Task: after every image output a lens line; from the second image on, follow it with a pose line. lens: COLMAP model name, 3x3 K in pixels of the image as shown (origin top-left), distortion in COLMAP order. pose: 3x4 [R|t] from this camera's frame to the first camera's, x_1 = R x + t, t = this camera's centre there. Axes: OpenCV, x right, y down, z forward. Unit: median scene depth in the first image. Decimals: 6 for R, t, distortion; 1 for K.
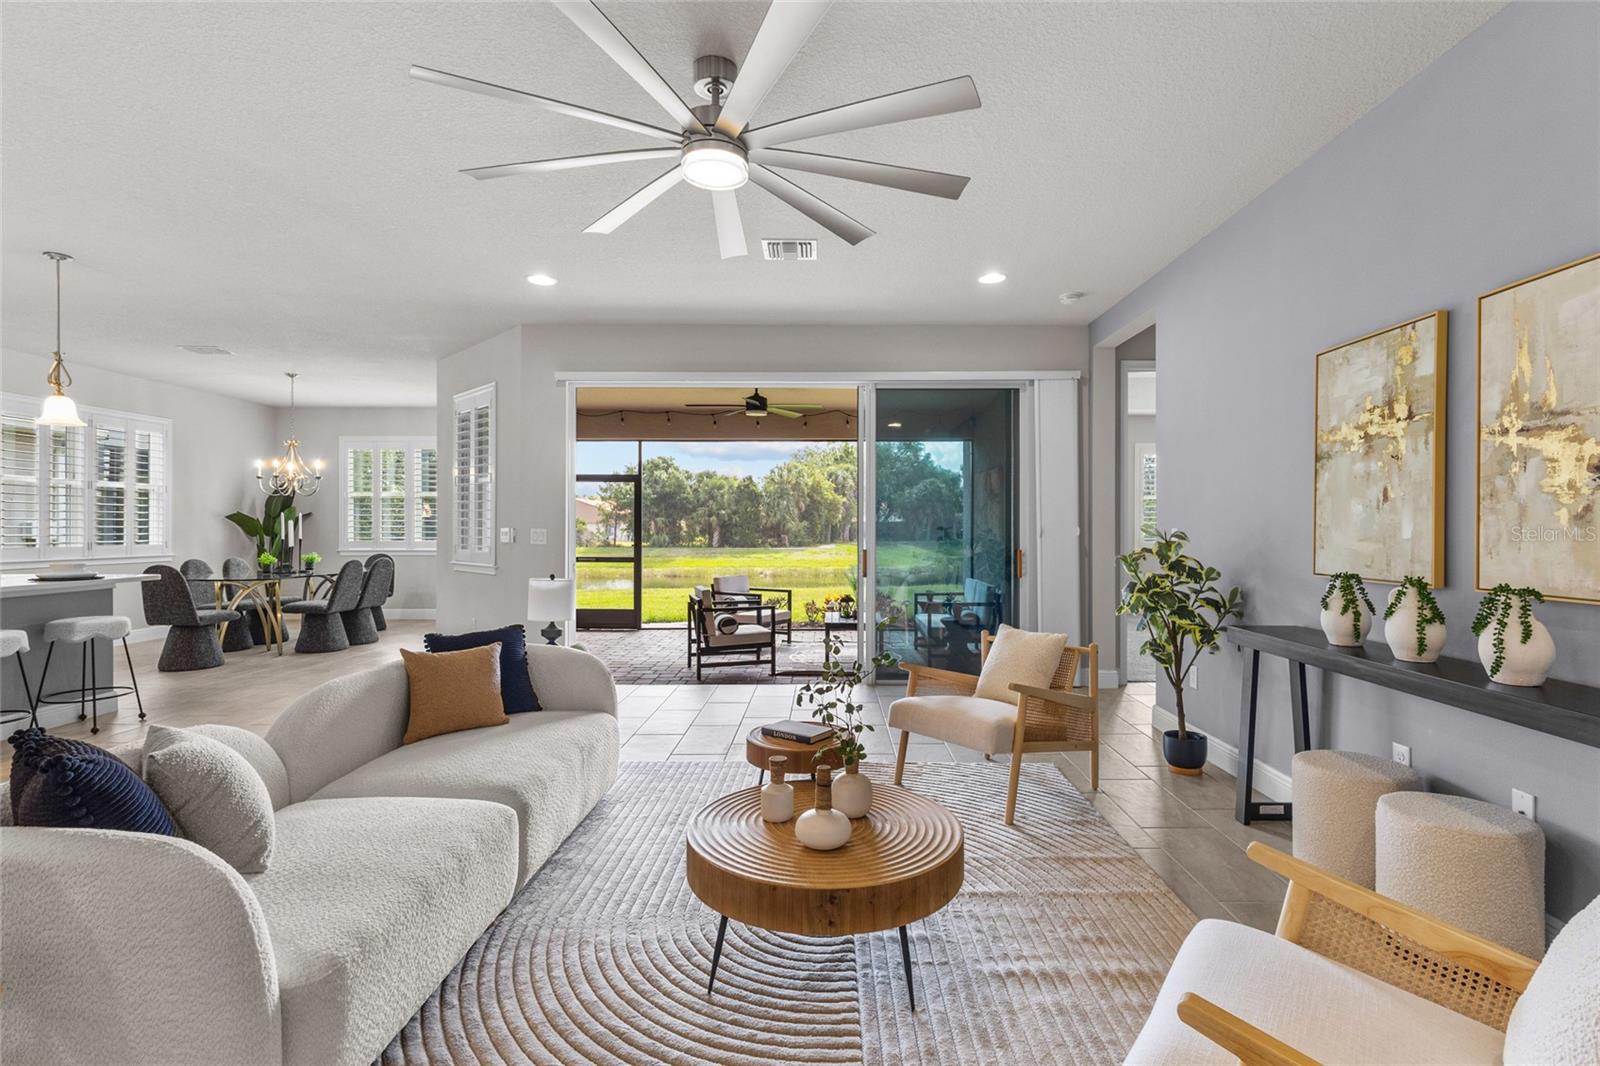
lens RADIAL K [[752.9, 0, 829.2], [0, 752.9, 529.4], [0, 0, 1]] dist [0.002441, 0.001019]
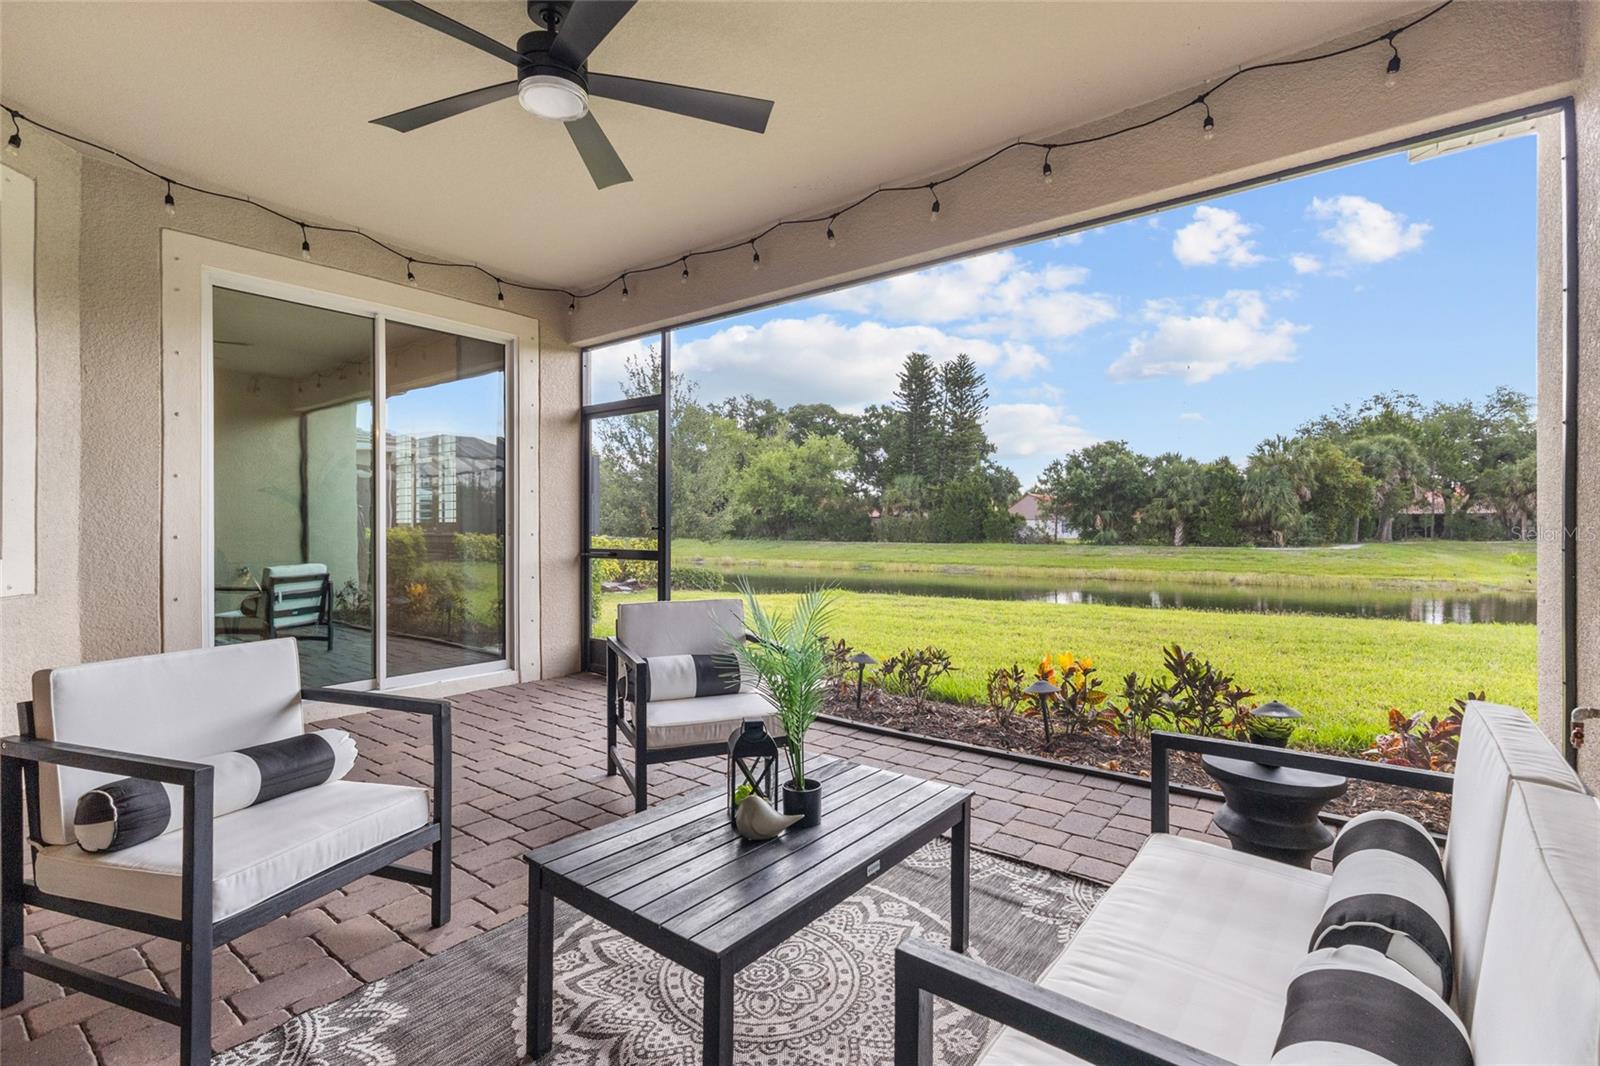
lens RADIAL K [[737.7, 0, 798.8], [0, 737.7, 525.0], [0, 0, 1]] dist [0.002156, 0.000811]
pose [[0.785830, -0.004957, -0.618422, 0.238546], [0.002598, 0.999986, -0.004715, 0.036480], [0.618437, 0.002099, 0.785832, 1.114489]]
